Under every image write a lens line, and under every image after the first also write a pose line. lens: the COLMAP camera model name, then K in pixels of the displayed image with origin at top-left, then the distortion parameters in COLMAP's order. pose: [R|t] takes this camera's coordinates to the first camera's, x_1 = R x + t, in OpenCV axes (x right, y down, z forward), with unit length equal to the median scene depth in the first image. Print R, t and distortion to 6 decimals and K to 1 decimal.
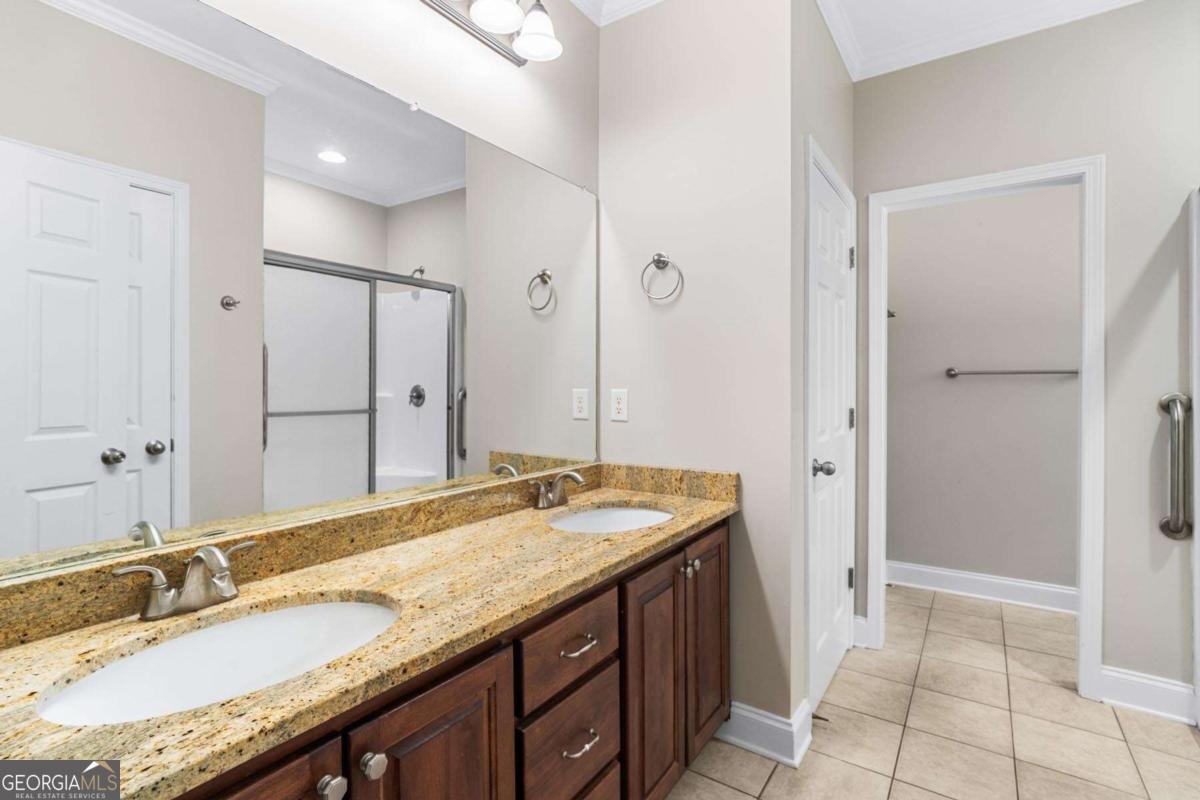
lens RADIAL K [[570.2, 0, 599.8], [0, 570.2, 392.7], [0, 0, 1]] dist [-0.015144, 0.007761]
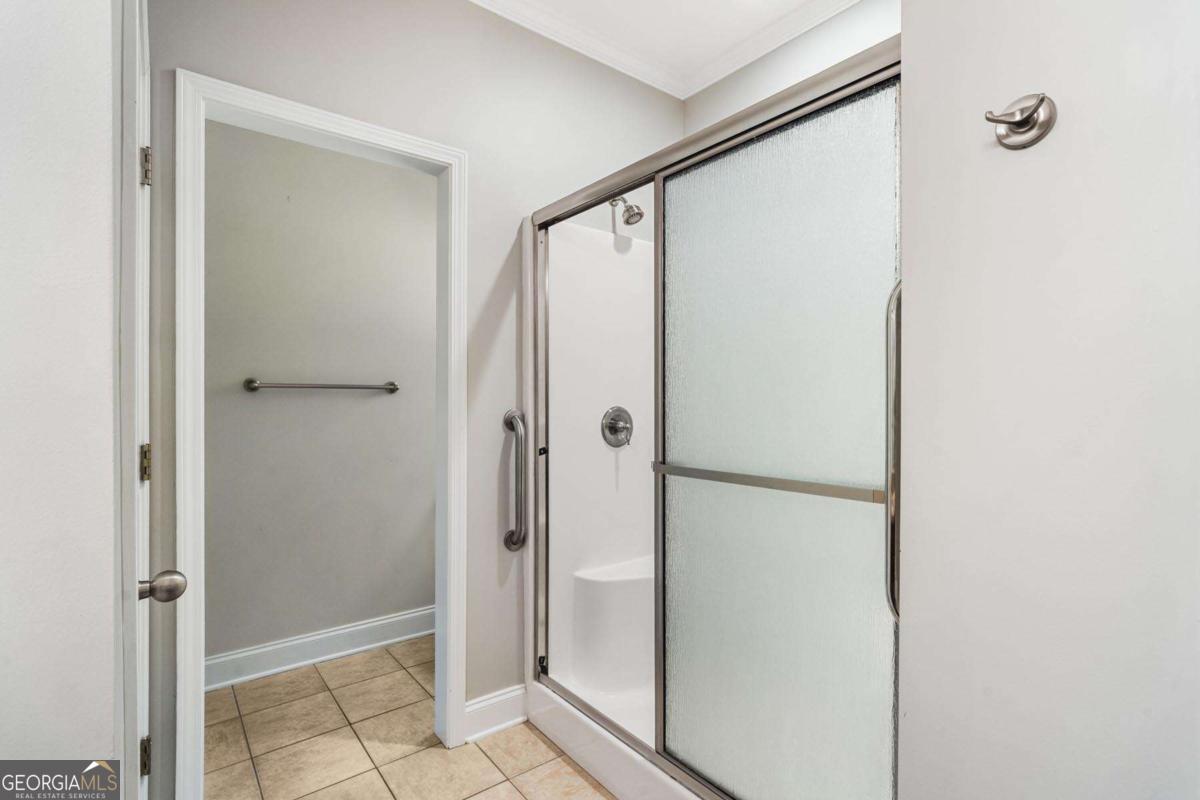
lens RADIAL K [[570.2, 0, 600.4], [0, 570.2, 405.4], [0, 0, 1]] dist [-0.015144, 0.007761]
pose [[0.302995, -0.008223, 0.952957, 0.066737], [0.010879, 0.999927, 0.005169, -0.009961], [-0.952930, 0.008801, 0.303063, 0.480847]]
